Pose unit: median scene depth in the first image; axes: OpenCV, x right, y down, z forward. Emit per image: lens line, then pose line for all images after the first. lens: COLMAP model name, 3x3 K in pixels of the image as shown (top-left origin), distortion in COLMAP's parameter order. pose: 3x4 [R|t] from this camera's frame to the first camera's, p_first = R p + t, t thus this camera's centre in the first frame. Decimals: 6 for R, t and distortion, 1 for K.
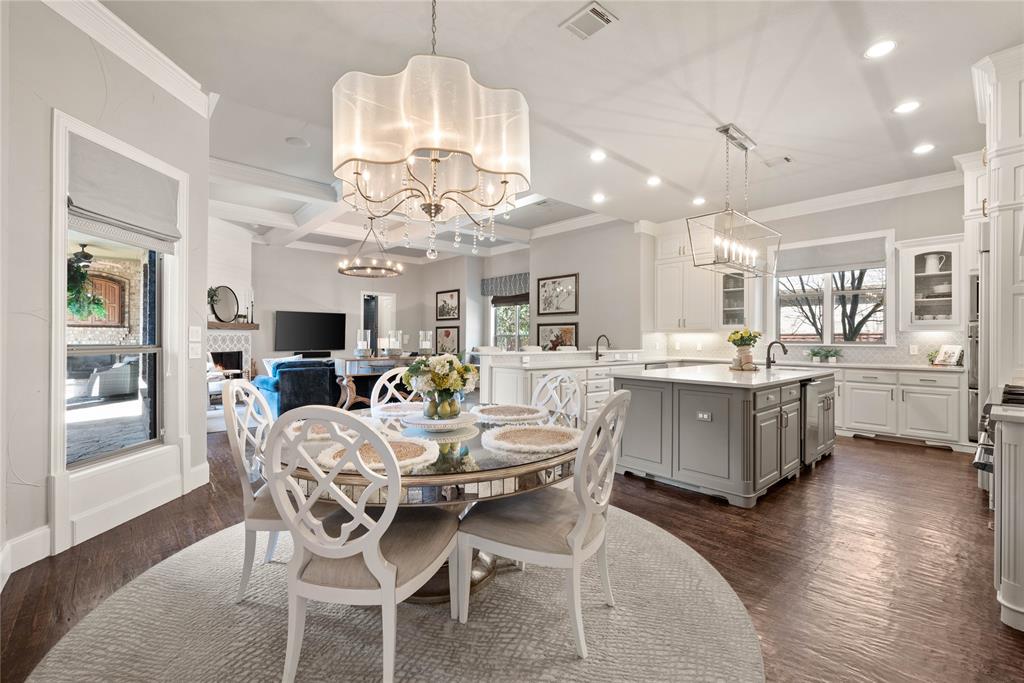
lens RADIAL K [[440.5, 0, 514.5], [0, 440.5, 336.6], [0, 0, 1]] dist [-0.001525, 0.000143]
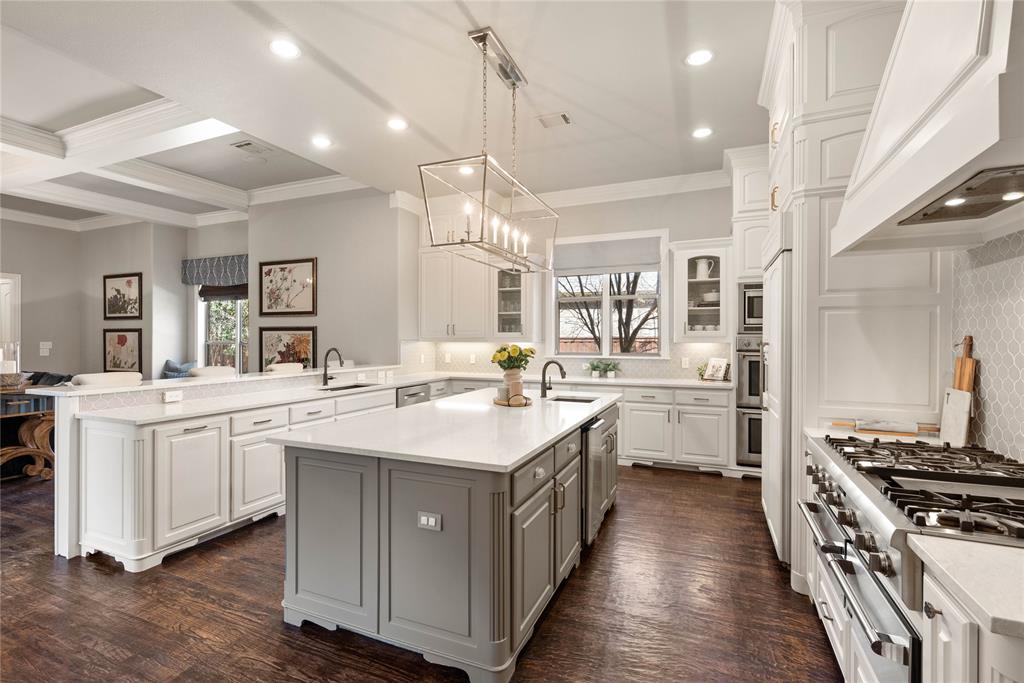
lens RADIAL K [[467.4, 0, 512.0], [0, 467.4, 341.5], [0, 0, 1]] dist [-0.000169, 0.000060]
pose [[0.907145, -0.007323, 0.420754, 0.158815], [0.001698, 0.999904, 0.013743, -0.025410], [-0.420815, -0.011752, 0.907071, 0.248752]]
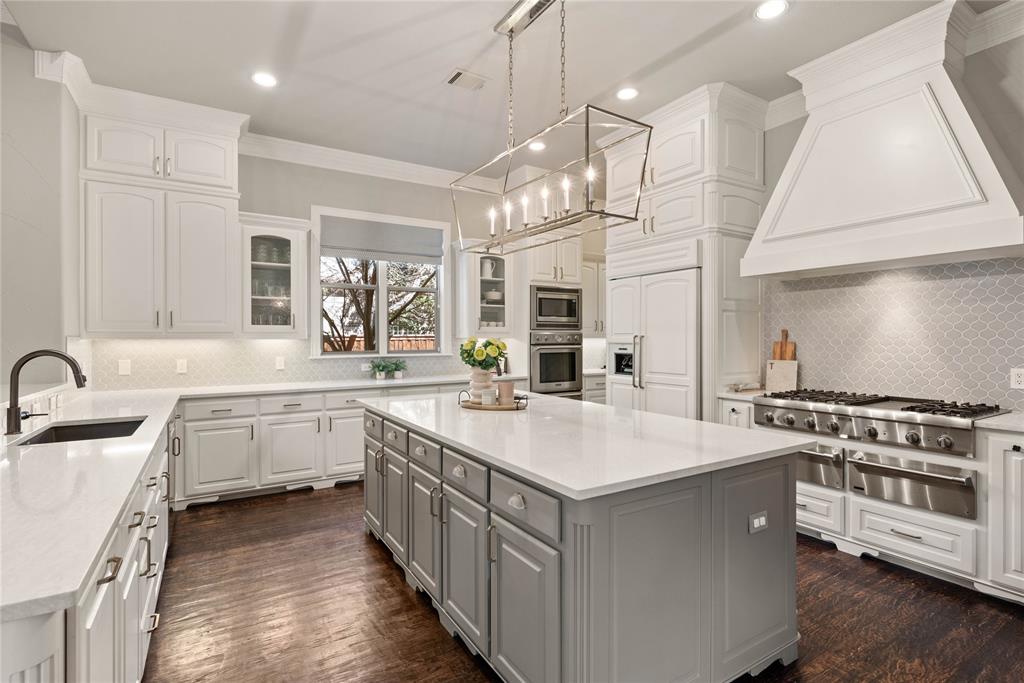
lens RADIAL K [[488.6, 0, 512.0], [0, 488.6, 341.5], [0, 0, 1]] dist [-0.011848, 0.000150]
pose [[0.173393, -0.011361, 0.984787, -0.086403], [-0.001389, 0.999930, 0.011780, -0.015623], [-0.984852, -0.003411, 0.173365, 0.660939]]
